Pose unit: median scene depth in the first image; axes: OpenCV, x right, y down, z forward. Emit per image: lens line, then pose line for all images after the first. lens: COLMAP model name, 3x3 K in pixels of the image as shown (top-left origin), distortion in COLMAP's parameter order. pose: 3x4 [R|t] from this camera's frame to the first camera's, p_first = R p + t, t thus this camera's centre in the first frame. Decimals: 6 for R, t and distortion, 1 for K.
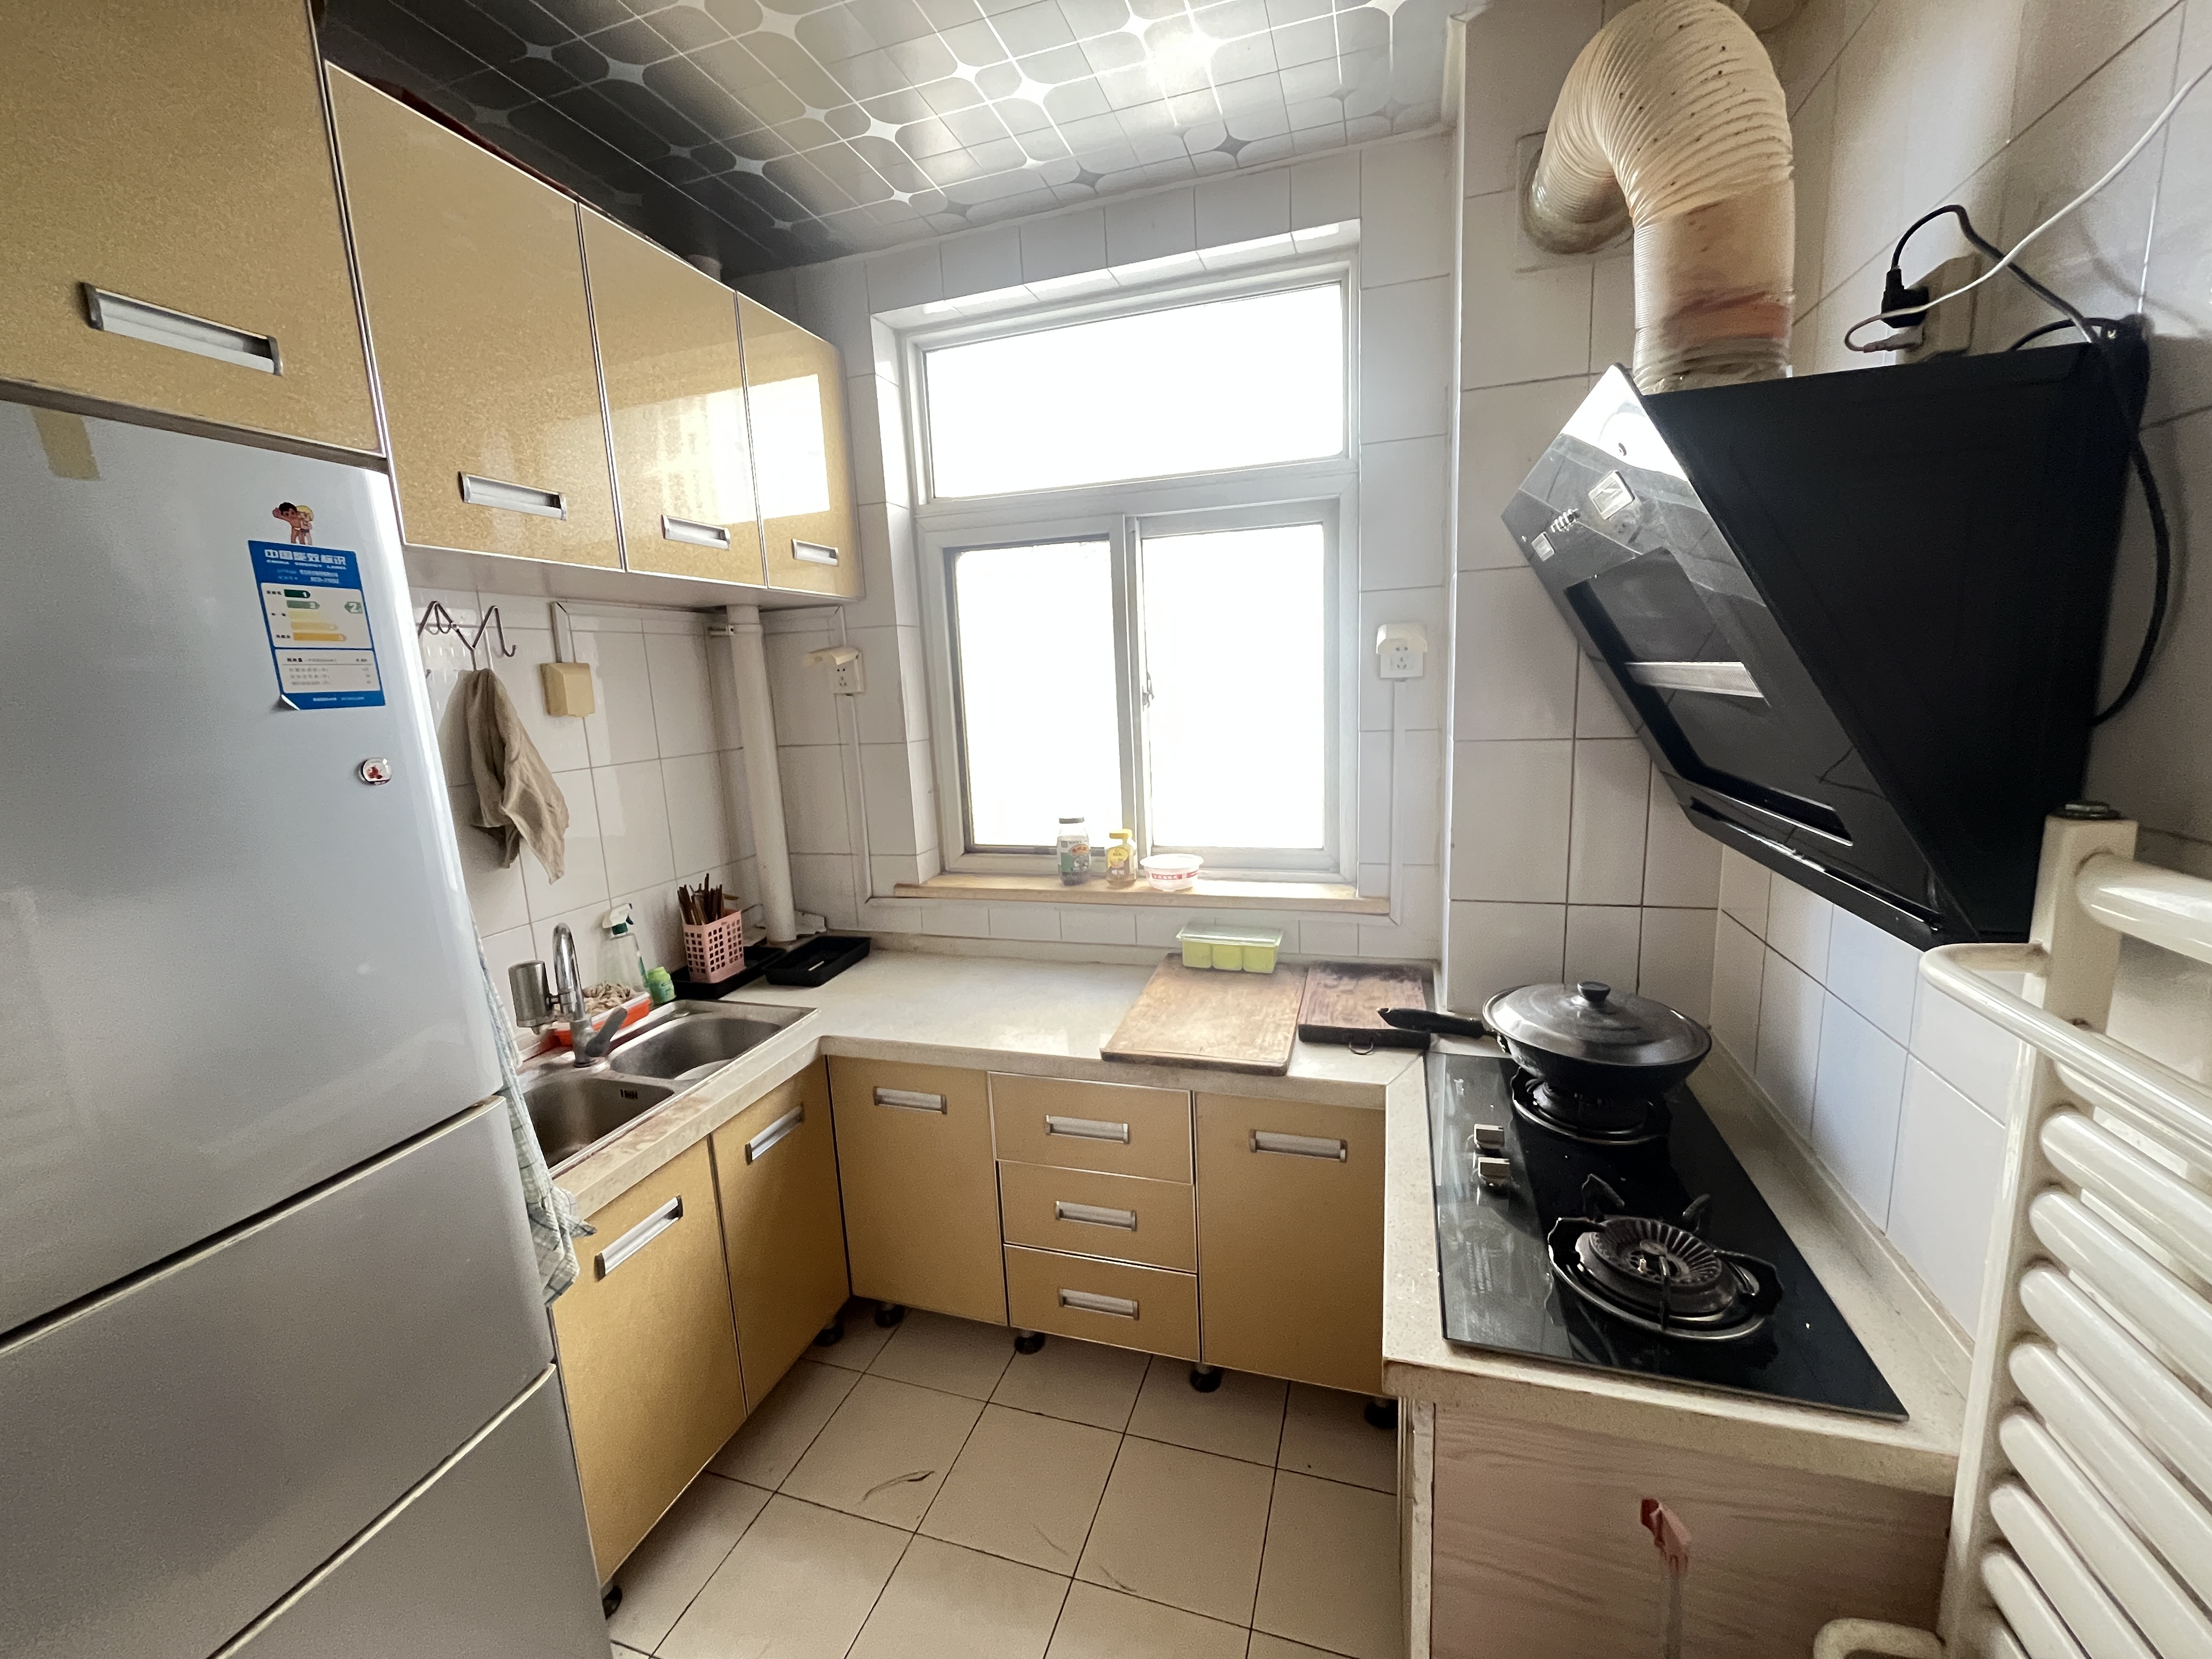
lens RADIAL K [[897.8, 0, 1108.2], [0, 897.8, 830.3], [0, 0, 1]] dist [0.000227, -0.000489]
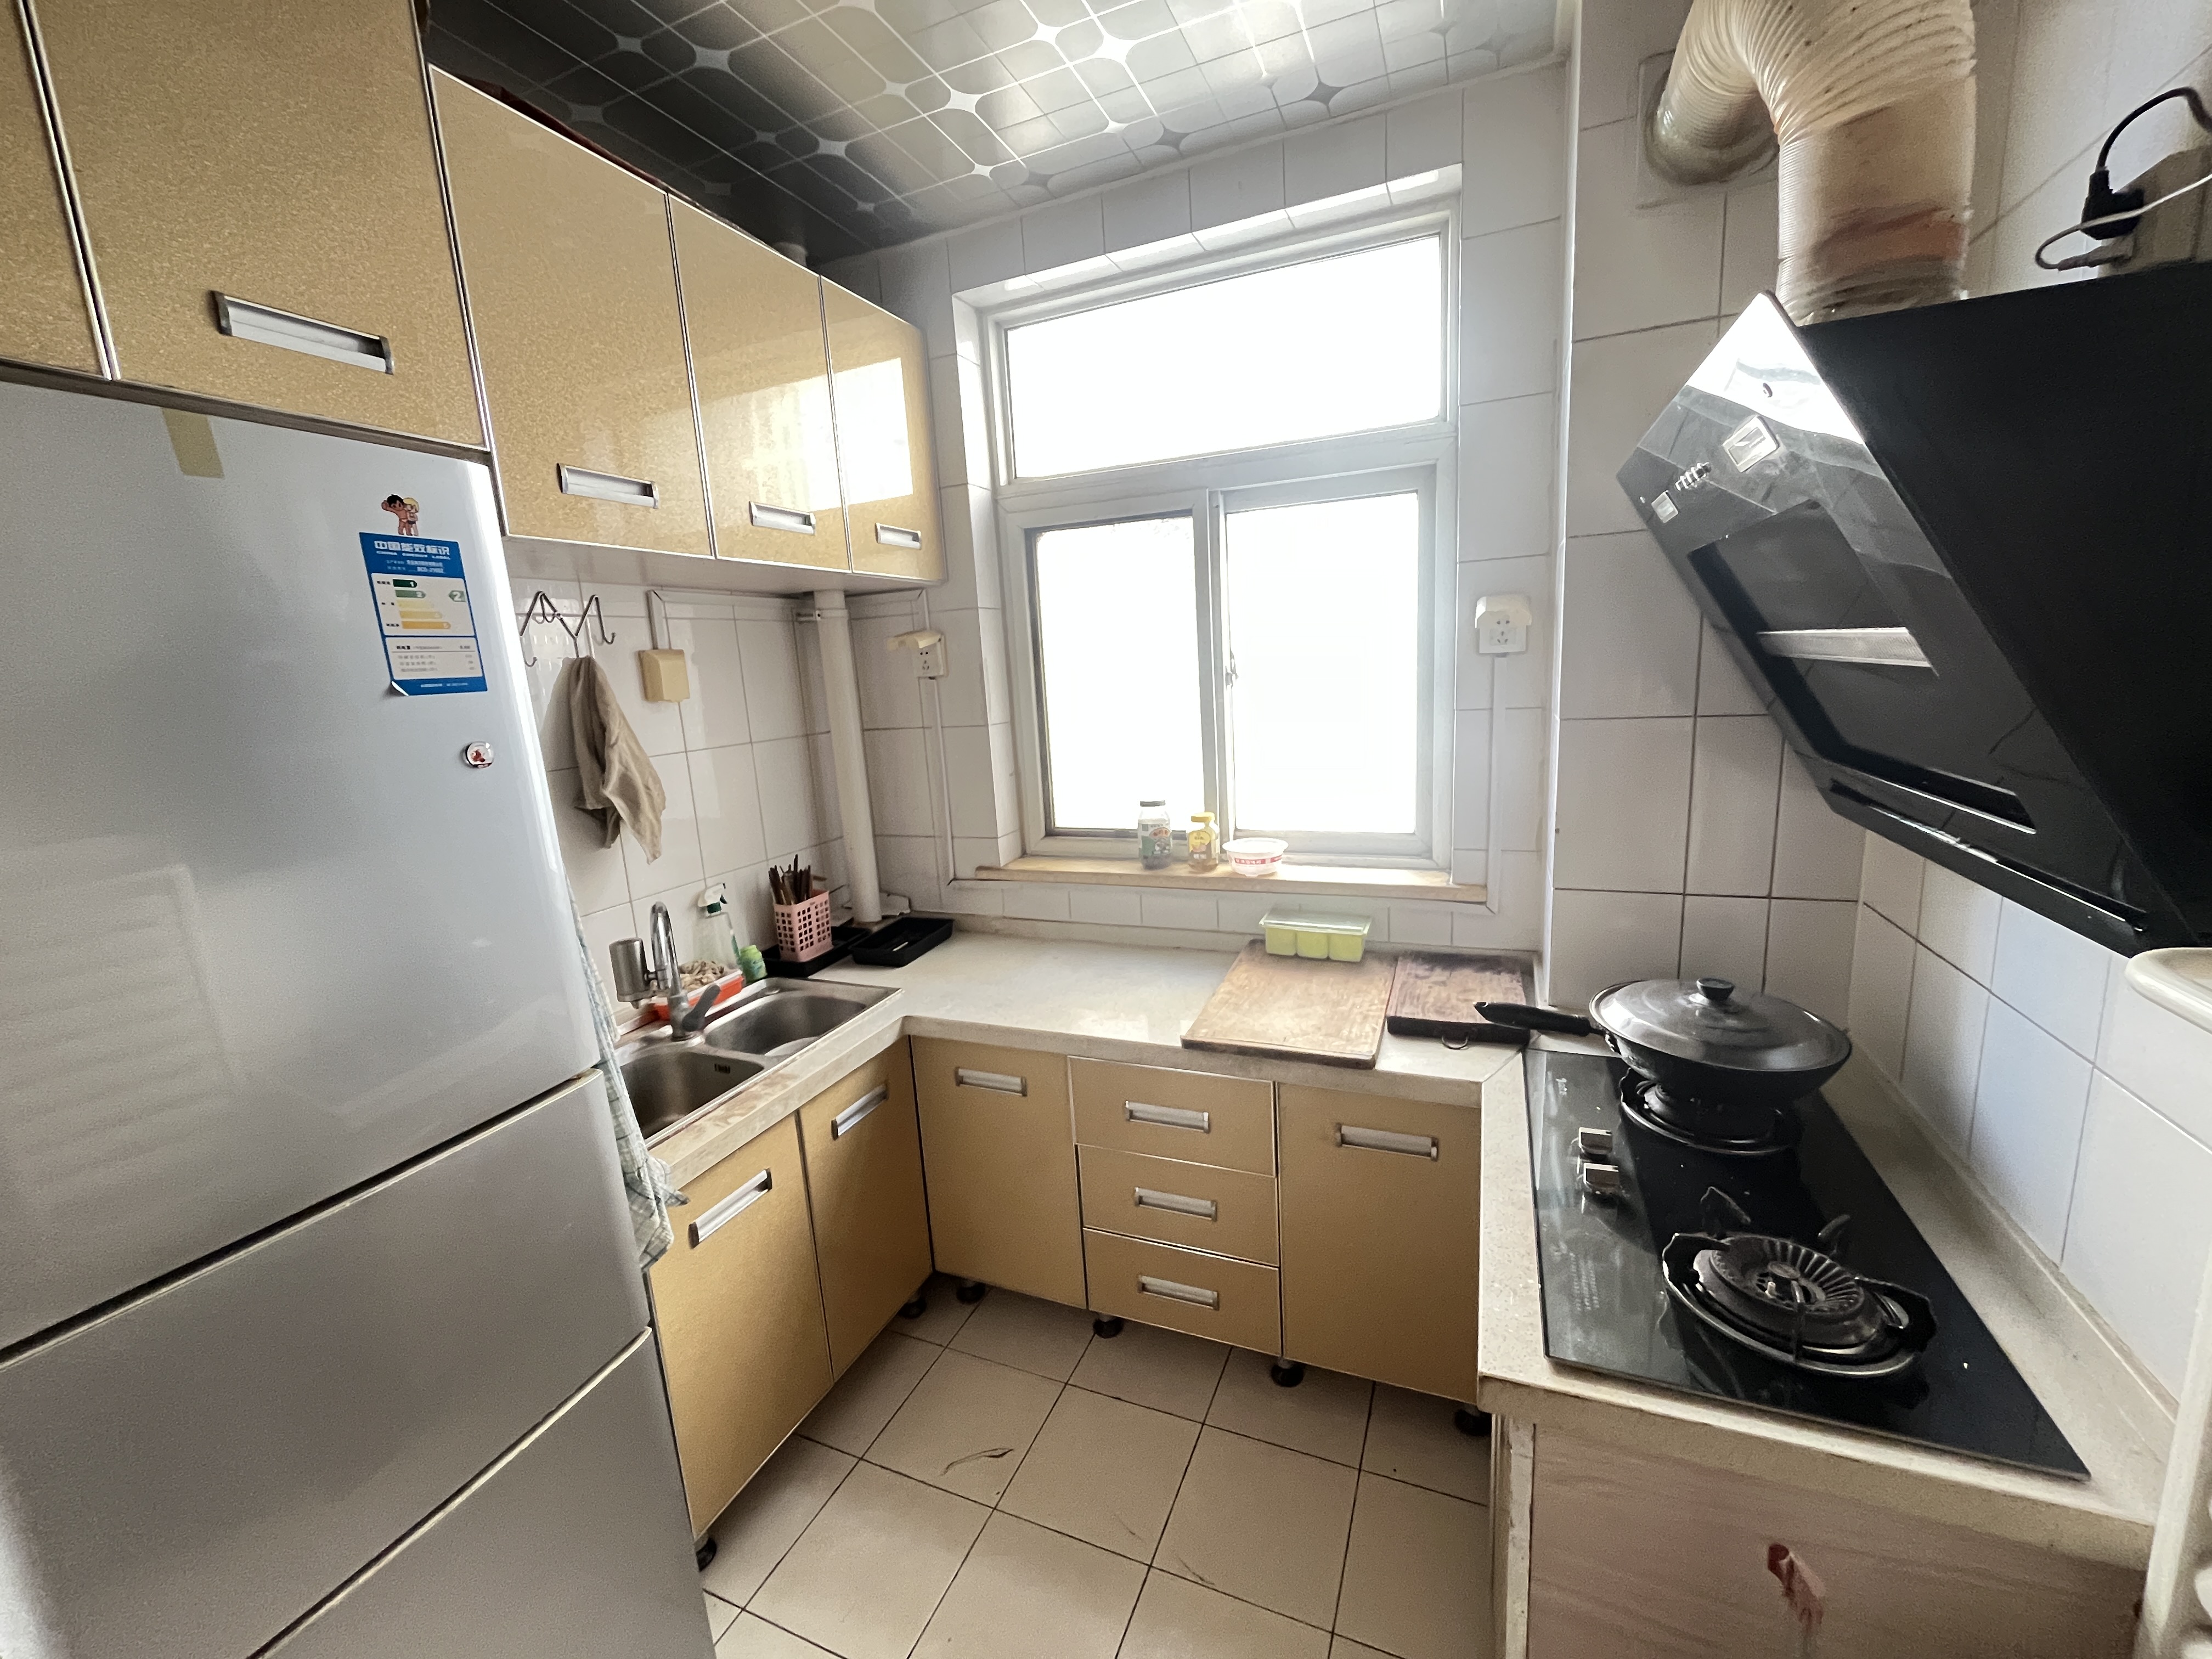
lens RADIAL K [[897.8, 0, 1106.6], [0, 897.8, 830.7], [0, 0, 1]] dist [0.000227, -0.000489]
pose [[0.995664, 0.004613, -0.092904, 0.000805], [-0.002807, 0.999805, 0.019554, -0.000280], [0.092976, -0.019209, 0.995483, 0.020666]]
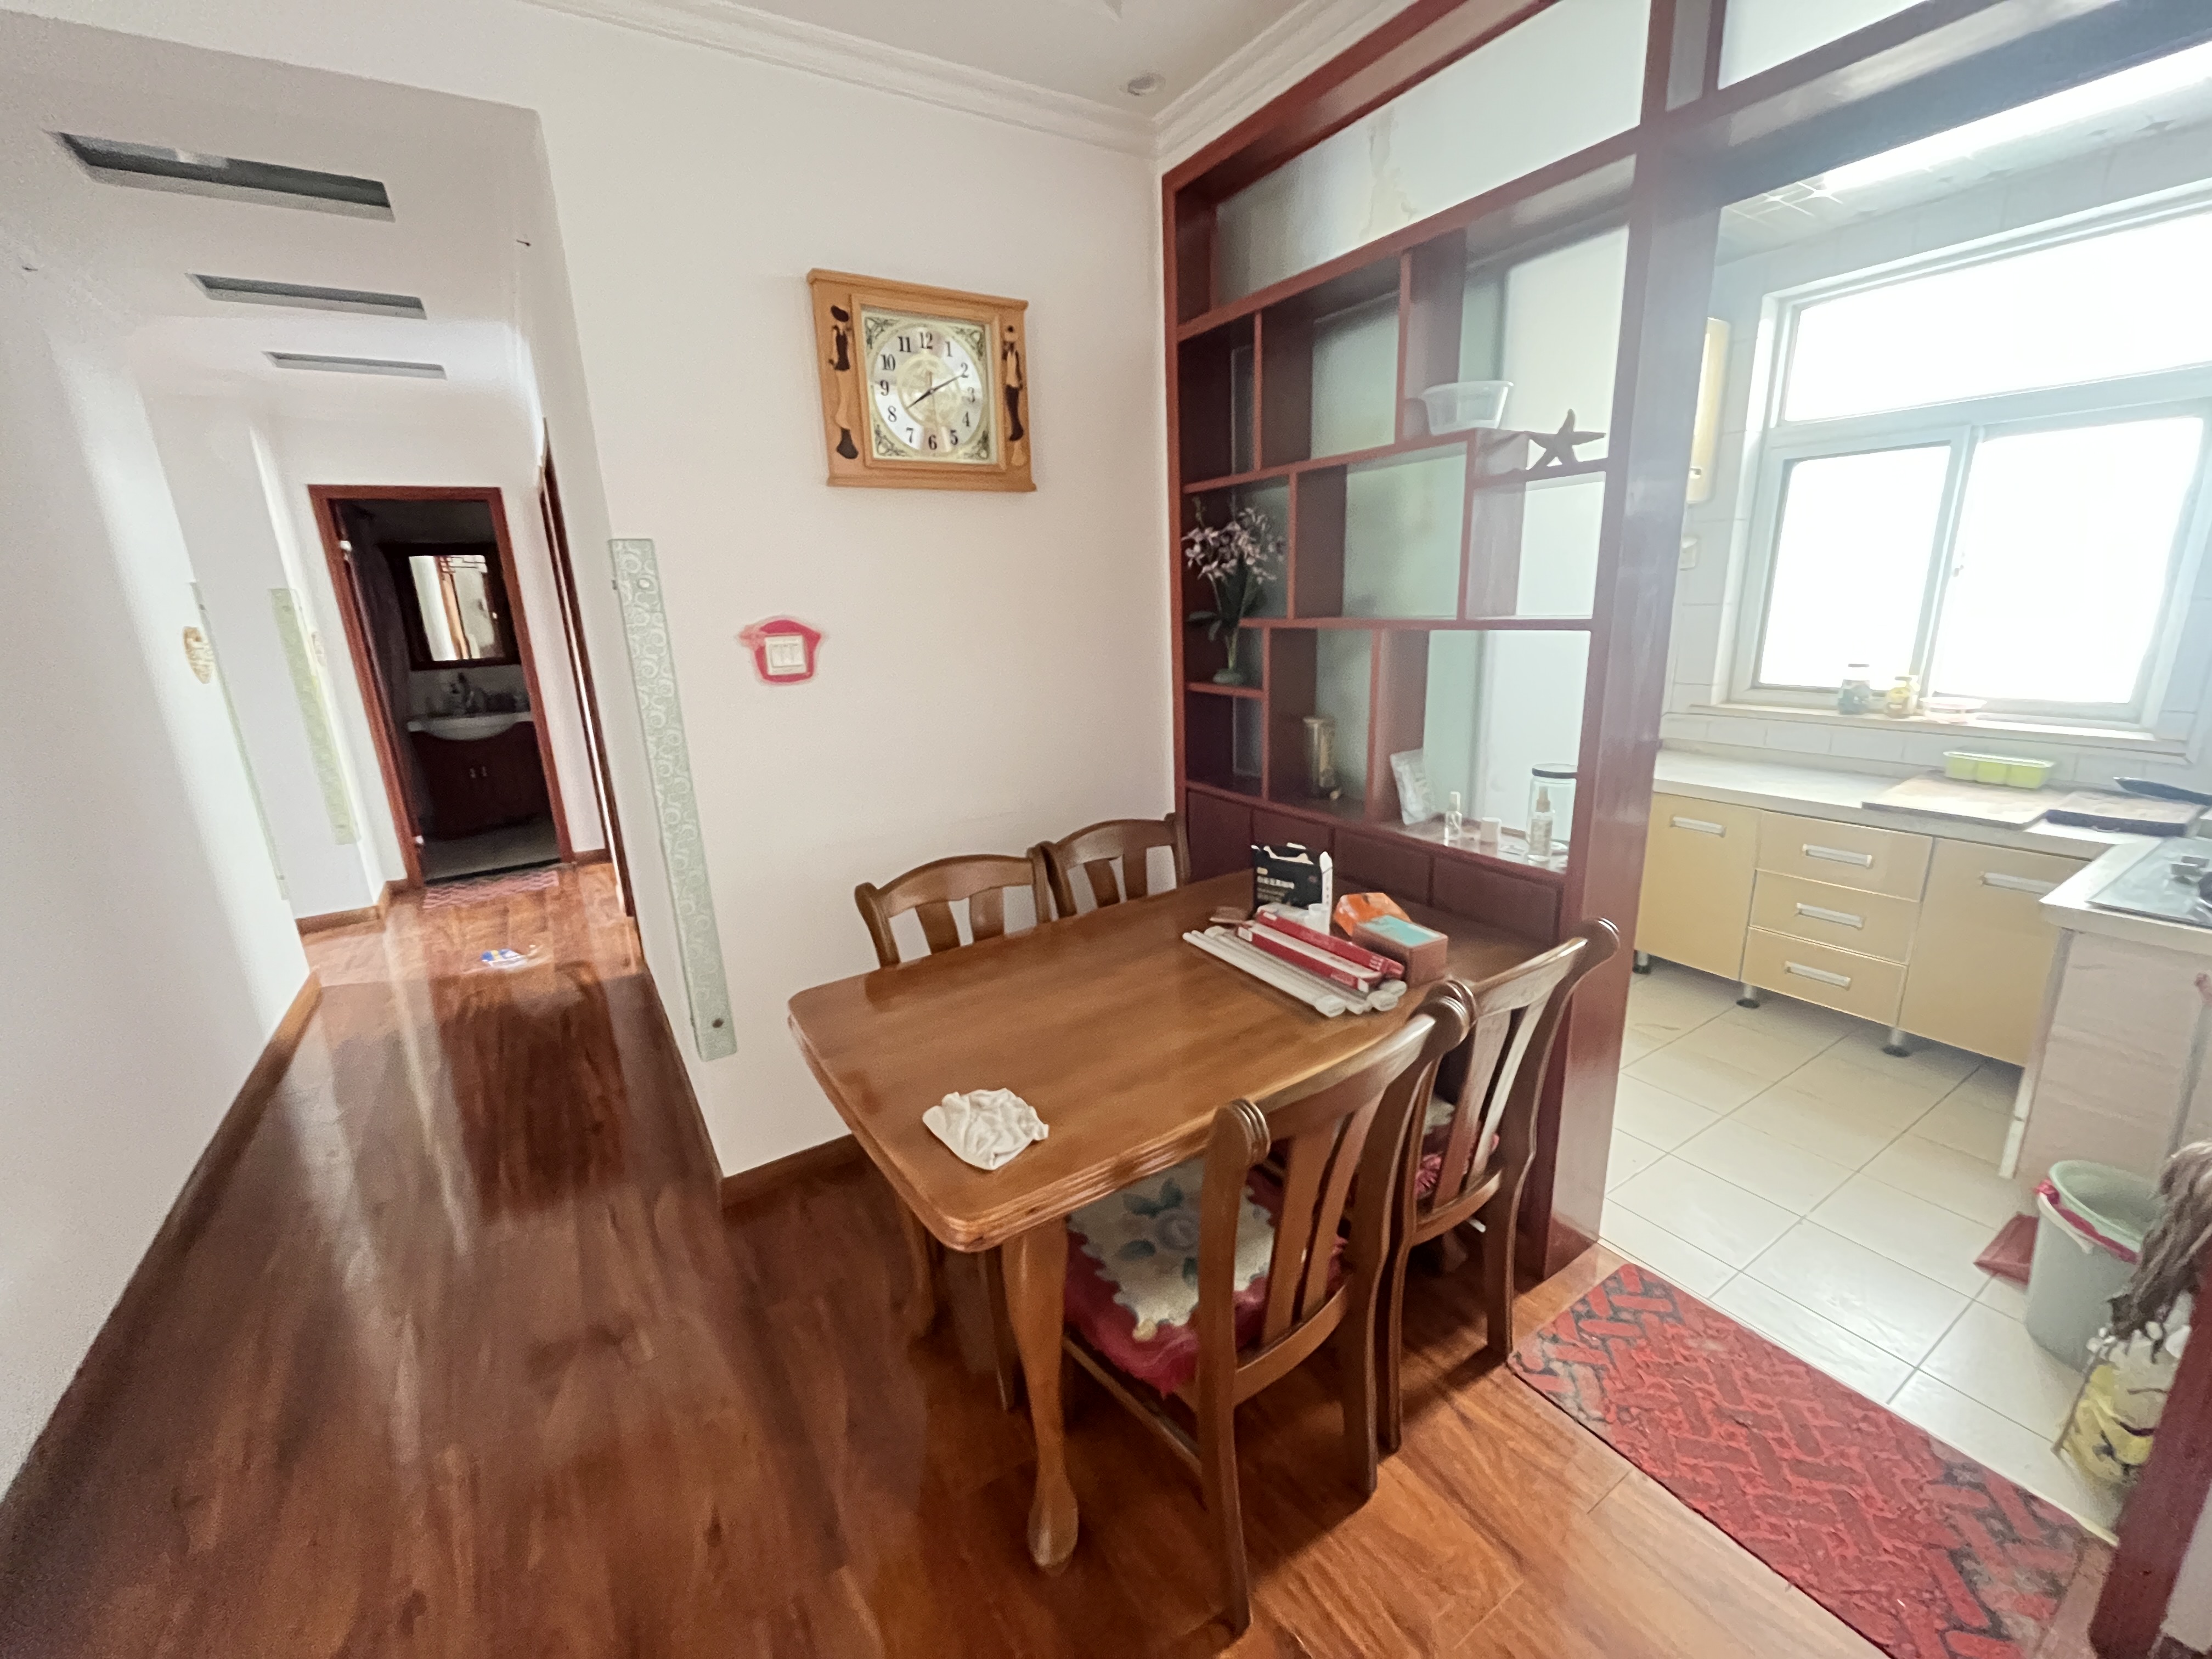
lens RADIAL K [[897.8, 0, 1106.2], [0, 897.8, 826.2], [0, 0, 1]] dist [0.000227, -0.000489]
pose [[0.765967, 0.178802, -0.617515, -0.046092], [-0.105951, 0.982520, 0.153068, 0.199301], [0.634089, -0.051819, 0.771522, -1.096221]]
